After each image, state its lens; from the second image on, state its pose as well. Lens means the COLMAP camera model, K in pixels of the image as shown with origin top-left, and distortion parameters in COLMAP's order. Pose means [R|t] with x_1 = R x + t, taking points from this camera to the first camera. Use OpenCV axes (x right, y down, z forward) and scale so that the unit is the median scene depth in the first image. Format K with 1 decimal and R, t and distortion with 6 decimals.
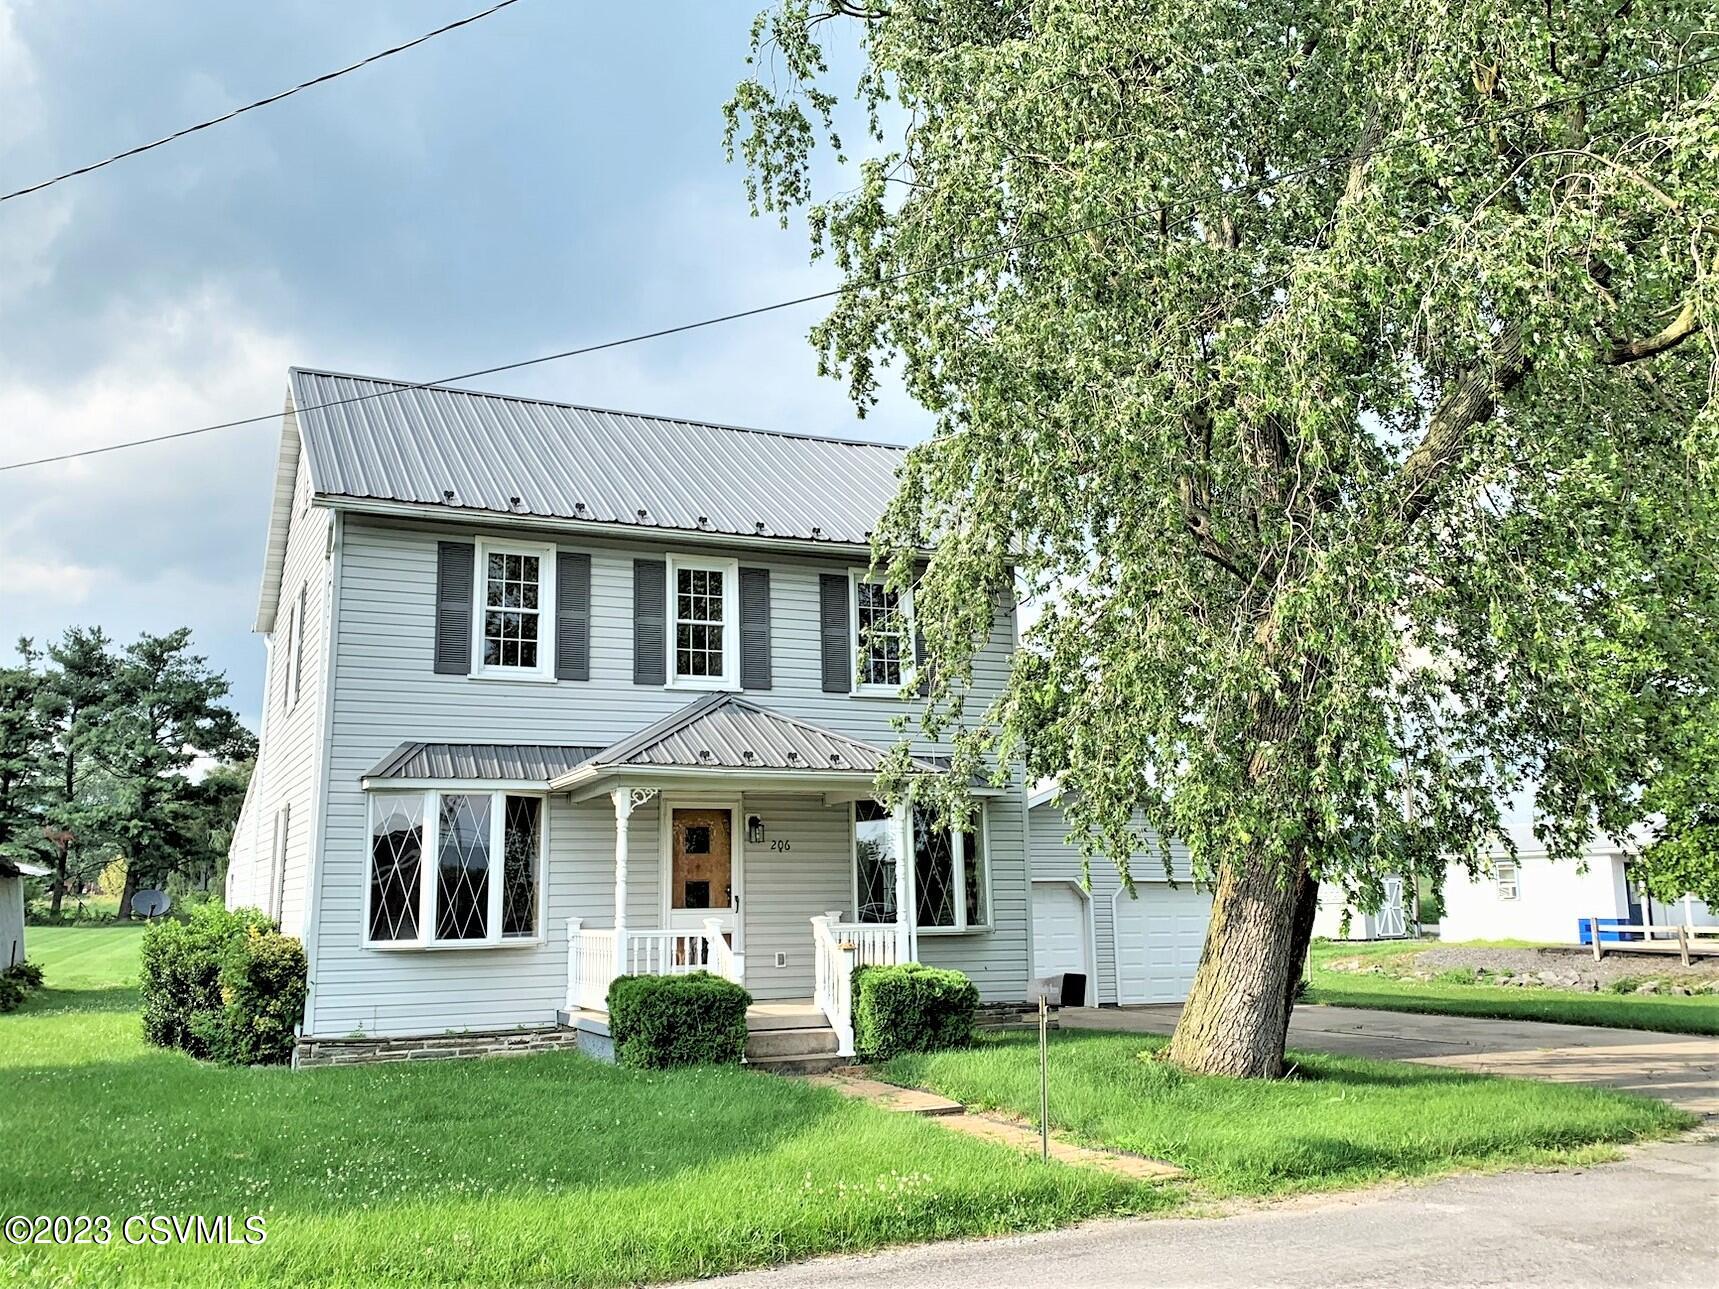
lens RADIAL K [[1416.9, 0, 859.5], [0, 1416.9, 644.5], [0, 0, 1]] dist [0.077017, -0.004480]
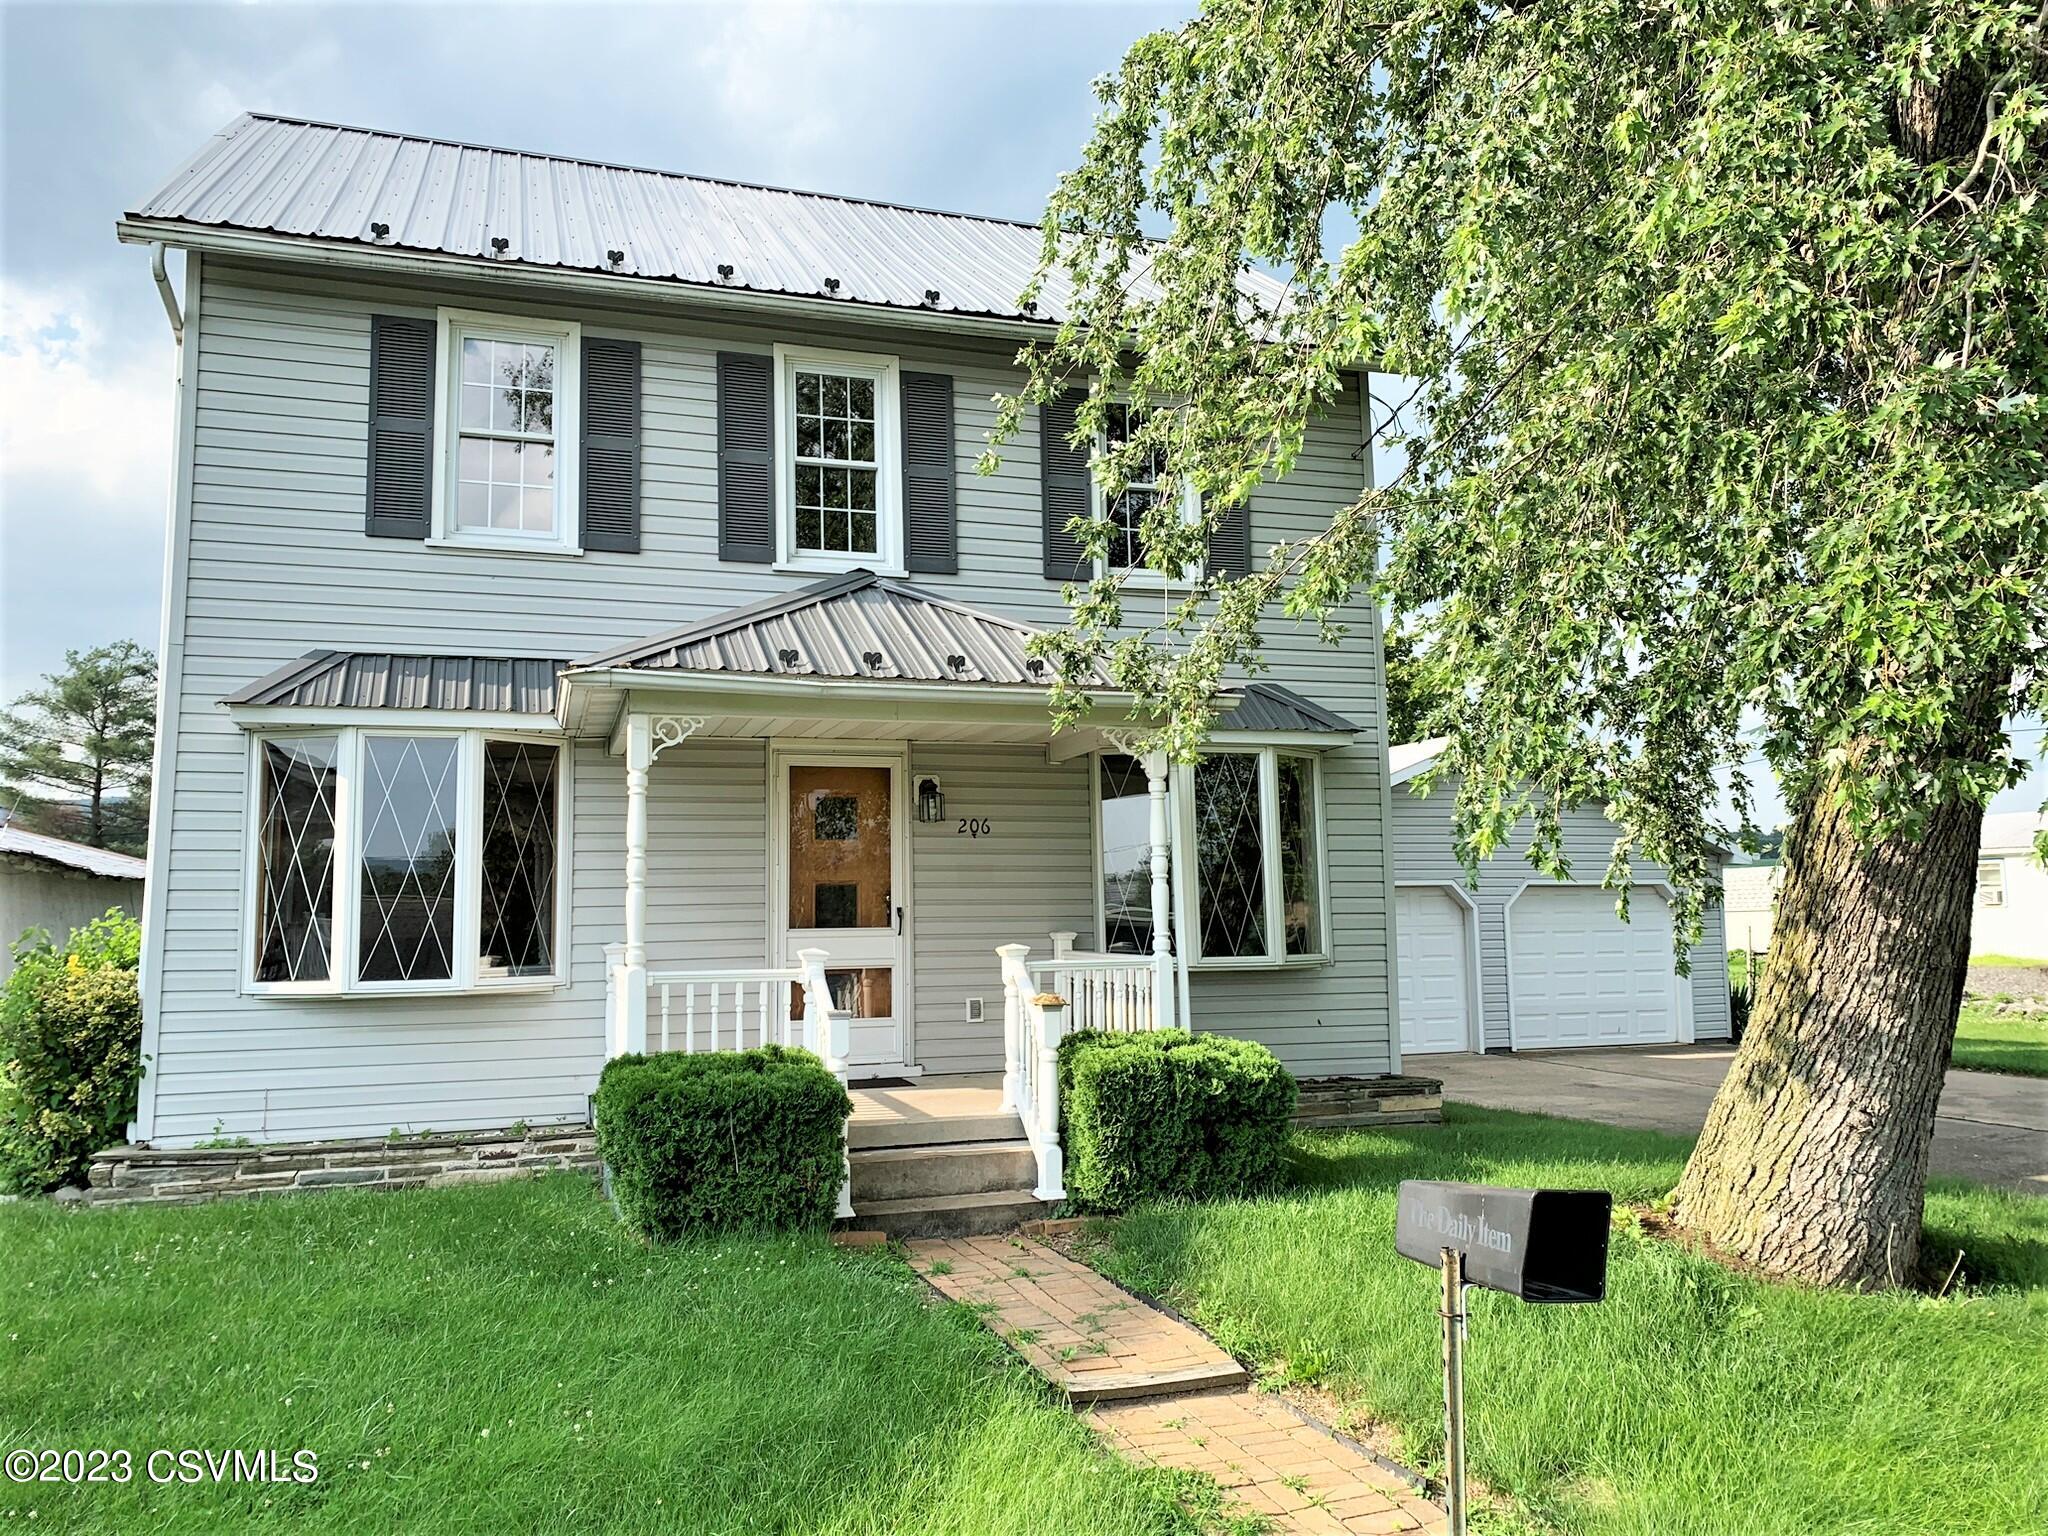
lens RADIAL K [[1526.2, 0, 1024.0], [0, 1526.2, 768.0], [0, 0, 1]] dist [0.060084, -0.001334]
pose [[0.993594, -0.010843, -0.112483, 0.045395], [0.020501, 0.996164, 0.085067, 0.069221], [0.111129, -0.086828, 0.990006, 0.401782]]
